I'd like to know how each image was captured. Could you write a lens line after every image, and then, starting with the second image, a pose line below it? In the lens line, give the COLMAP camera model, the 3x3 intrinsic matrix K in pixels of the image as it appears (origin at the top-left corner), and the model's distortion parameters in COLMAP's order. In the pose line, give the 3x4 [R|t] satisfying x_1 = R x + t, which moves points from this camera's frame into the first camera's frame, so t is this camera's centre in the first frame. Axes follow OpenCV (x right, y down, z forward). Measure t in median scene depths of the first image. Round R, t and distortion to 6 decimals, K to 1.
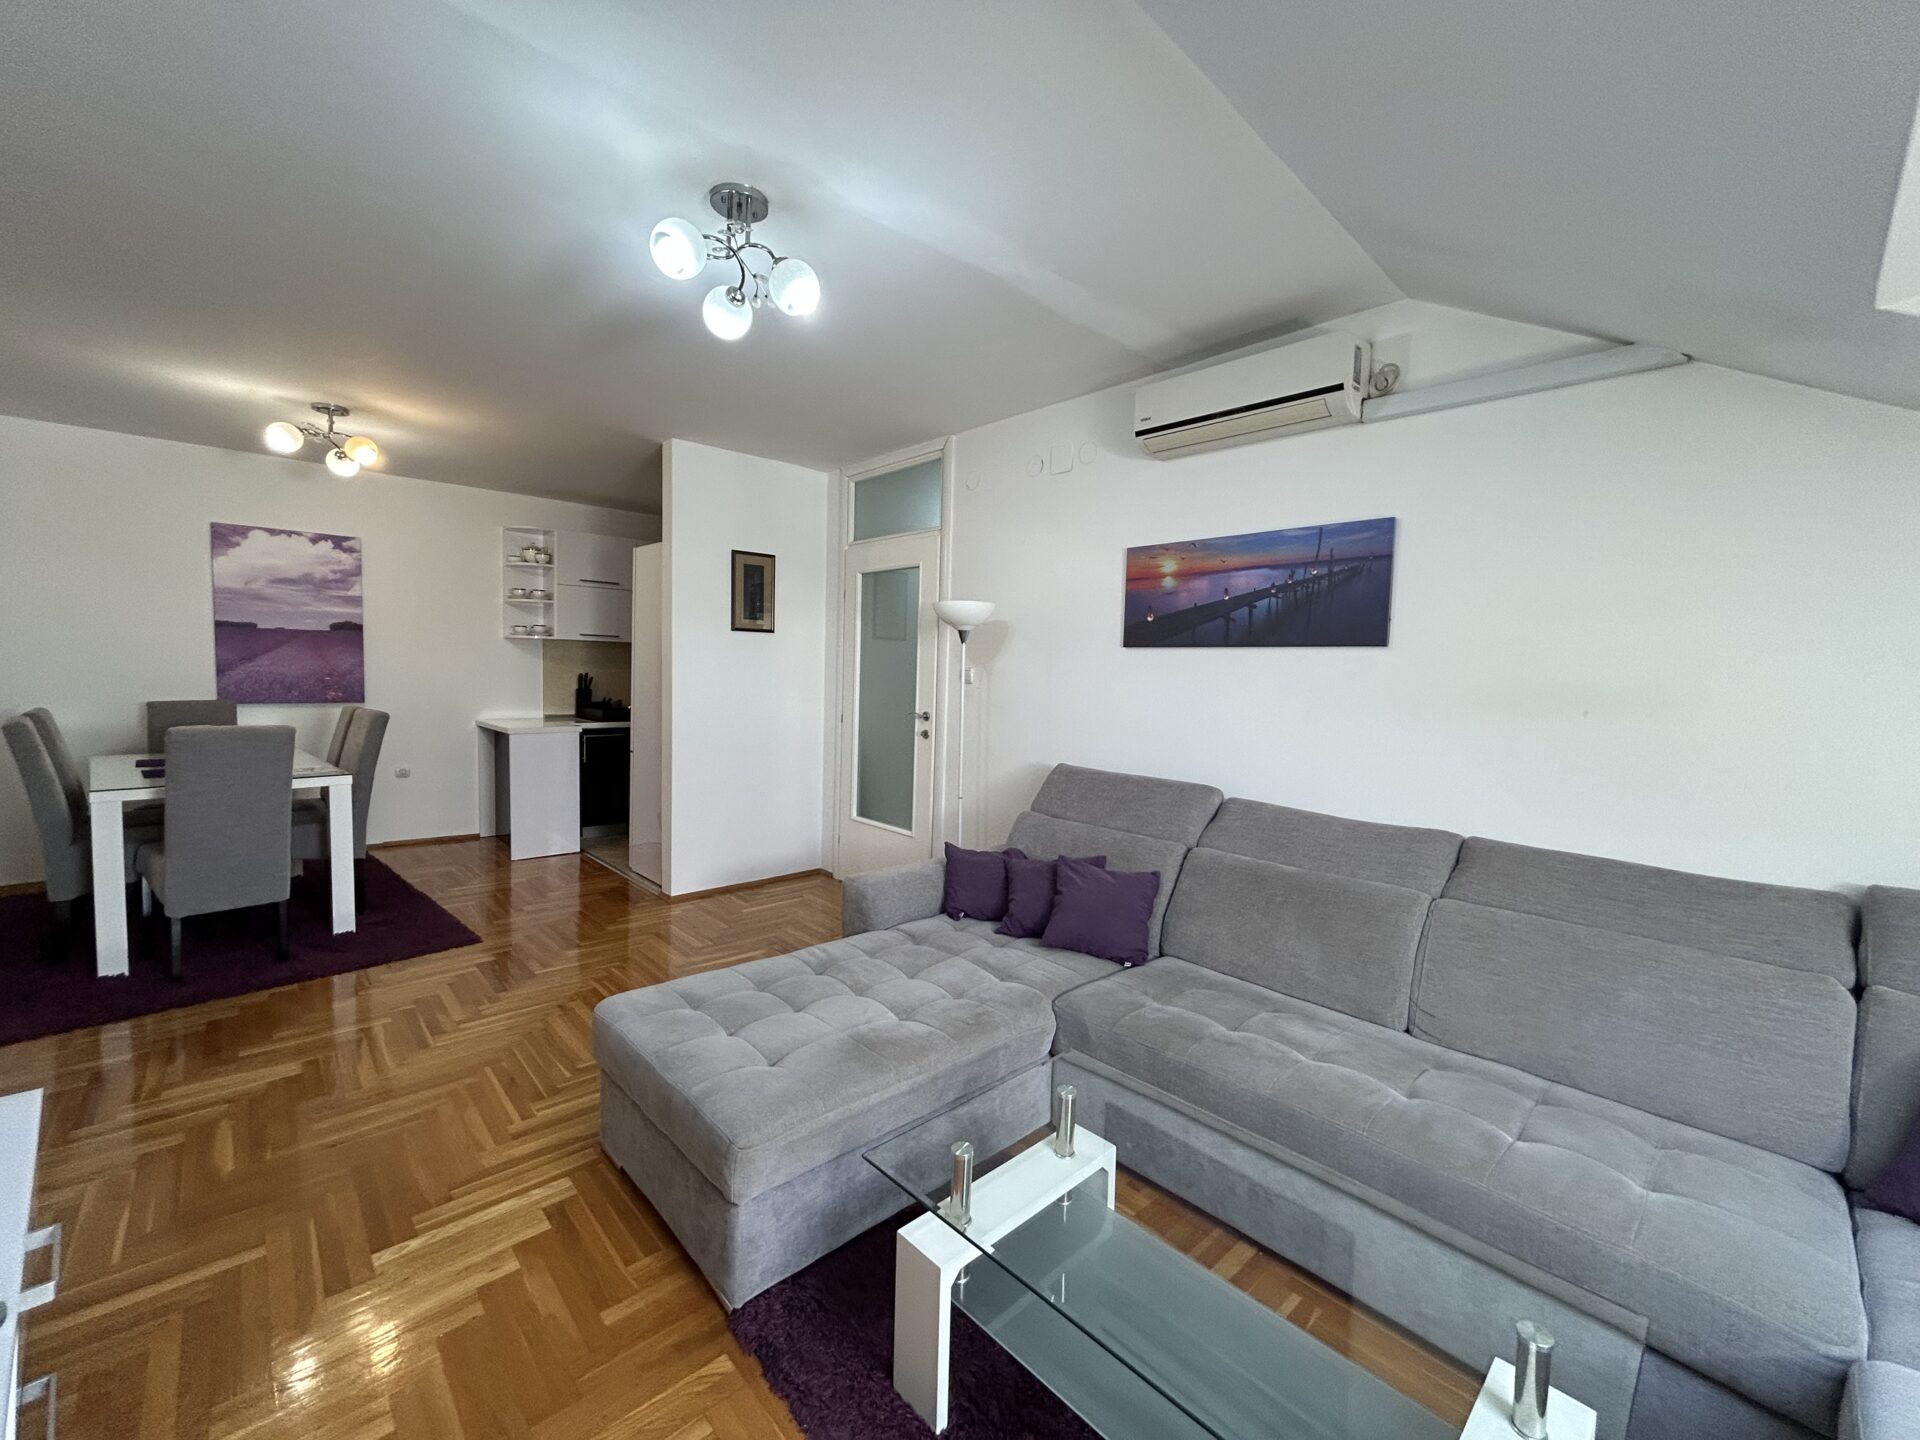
lens RADIAL K [[774.0, 0, 957.2], [0, 774.0, 717.0], [0, 0, 1]] dist [0.000310, 0.000208]
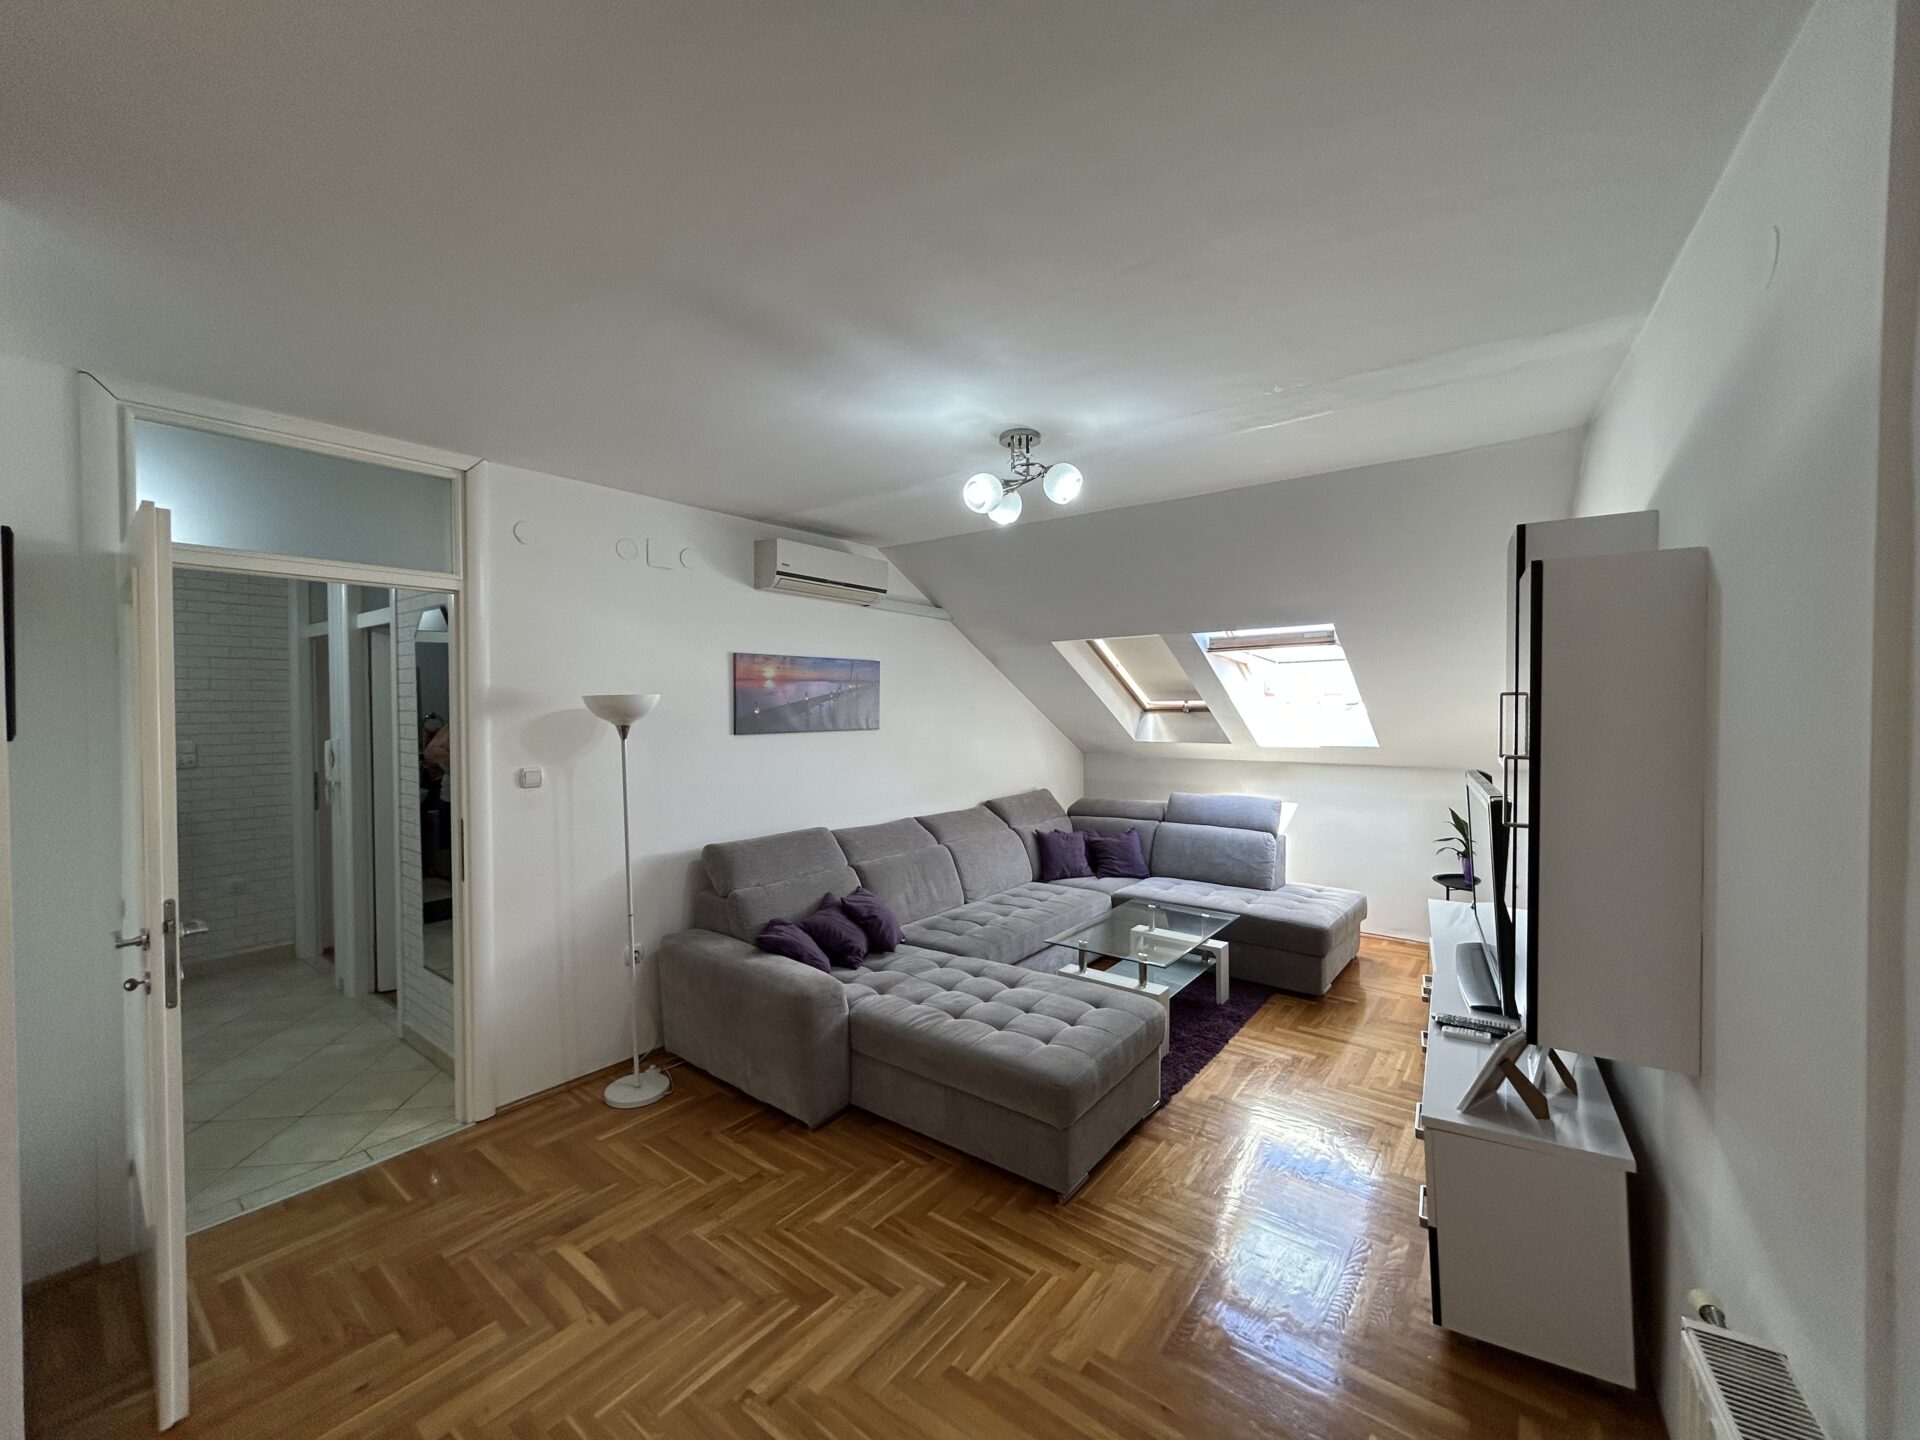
lens RADIAL K [[776.2, 0, 955.3], [0, 776.2, 717.5], [0, 0, 1]] dist [-0.002282, 0.000696]
pose [[-0.159436, -0.043074, 0.986268, -0.908636], [0.058374, 0.996888, 0.052974, -0.142711], [-0.985481, 0.066019, -0.156426, 0.757337]]
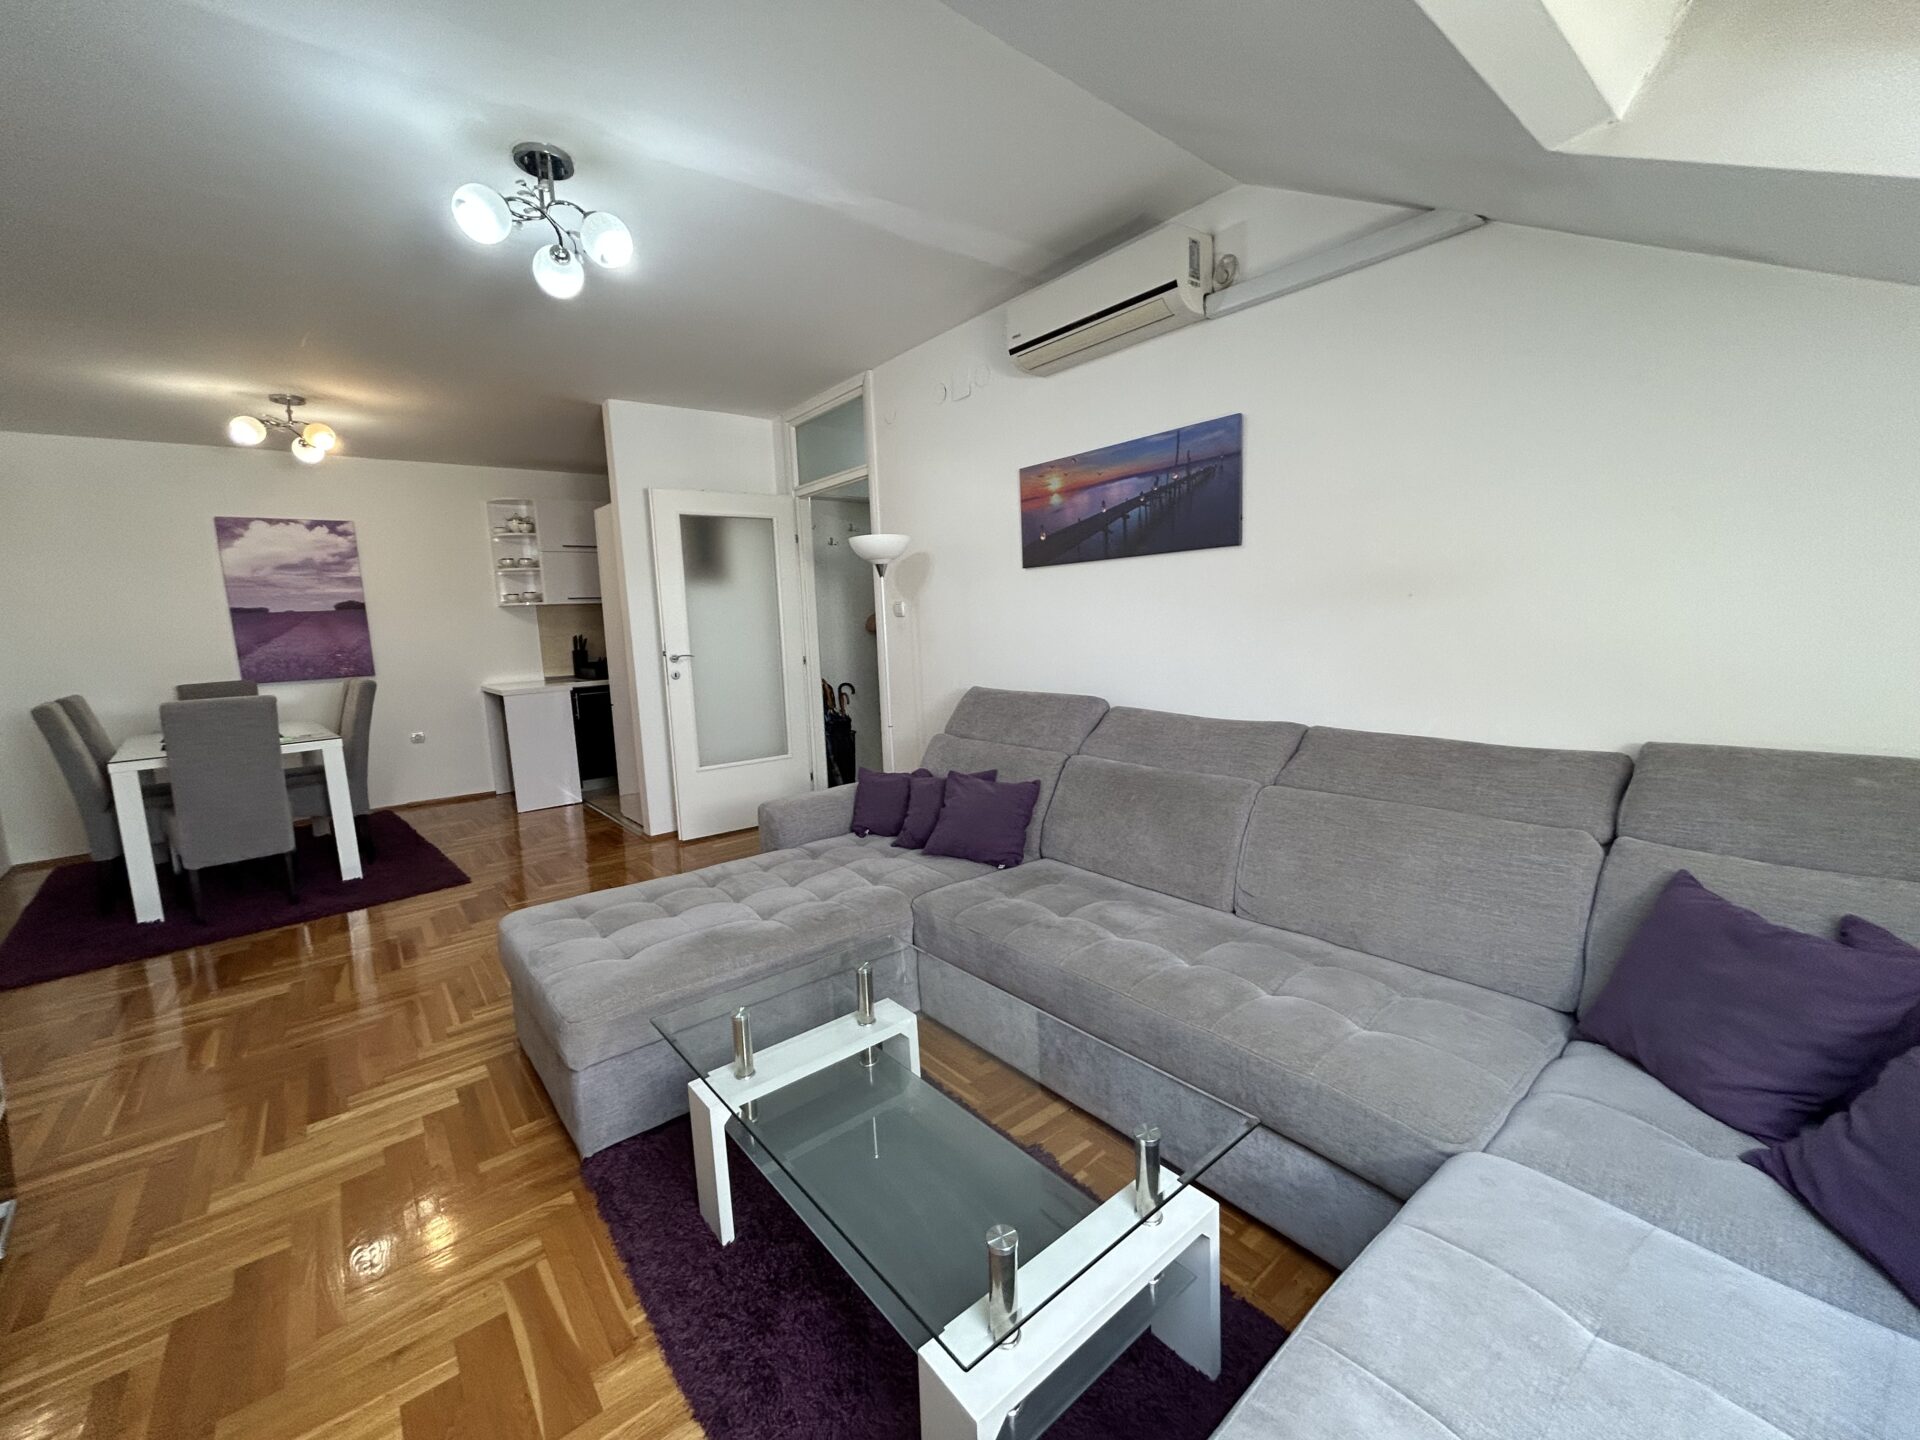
lens RADIAL K [[776.0, 0, 955.9], [0, 776.0, 716.5], [0, 0, 1]] dist [0.000588, 0.000807]
pose [[0.995364, -0.059795, -0.075329, 0.170991], [0.064854, 0.995669, 0.066606, 0.026991], [0.071020, -0.071183, 0.994932, -0.032706]]
